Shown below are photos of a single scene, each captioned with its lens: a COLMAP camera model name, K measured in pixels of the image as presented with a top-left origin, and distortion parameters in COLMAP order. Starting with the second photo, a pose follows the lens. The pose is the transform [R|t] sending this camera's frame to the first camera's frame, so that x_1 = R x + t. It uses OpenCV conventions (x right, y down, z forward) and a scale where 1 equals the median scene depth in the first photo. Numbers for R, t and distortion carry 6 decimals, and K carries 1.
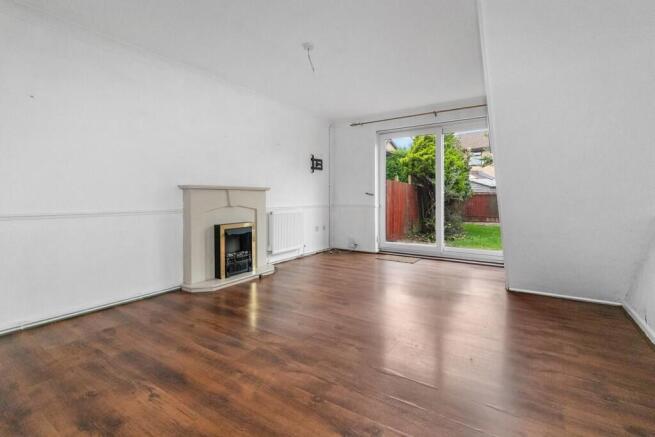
lens RADIAL K [[308.0, 0, 326.7], [0, 308.0, 198.7], [0, 0, 1]] dist [0.000431, 0.000001]
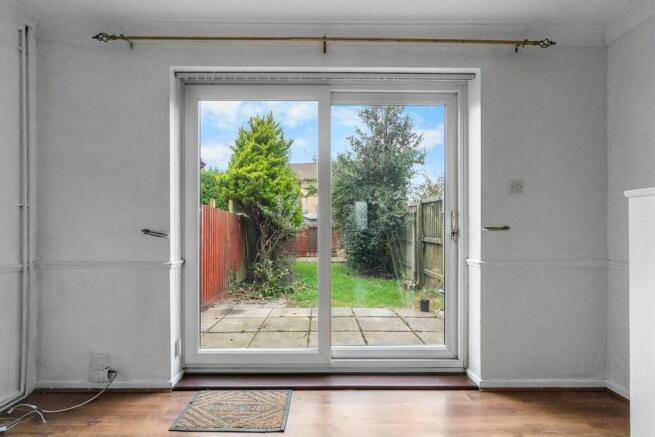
lens RADIAL K [[312.3, 0, 327.2], [0, 312.3, 229.2], [0, 0, 1]] dist [-0.000774, -0.000098]
pose [[0.823079, 0.002907, 0.567920, 0.055795], [-0.001663, 0.999995, -0.002708, -0.010645], [-0.567925, 0.001284, 0.823079, 0.327600]]
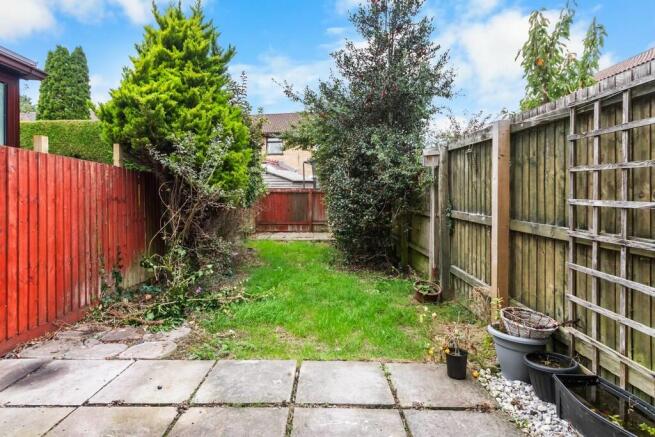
lens RADIAL K [[361.0, 0, 326.8], [0, 361.0, 197.0], [0, 0, 1]] dist [0.002276, 0.000291]
pose [[0.832317, 0.003381, 0.554290, 0.252356], [-0.007059, 0.999965, 0.004501, -0.012799], [-0.554255, -0.007659, 0.832312, 0.492836]]
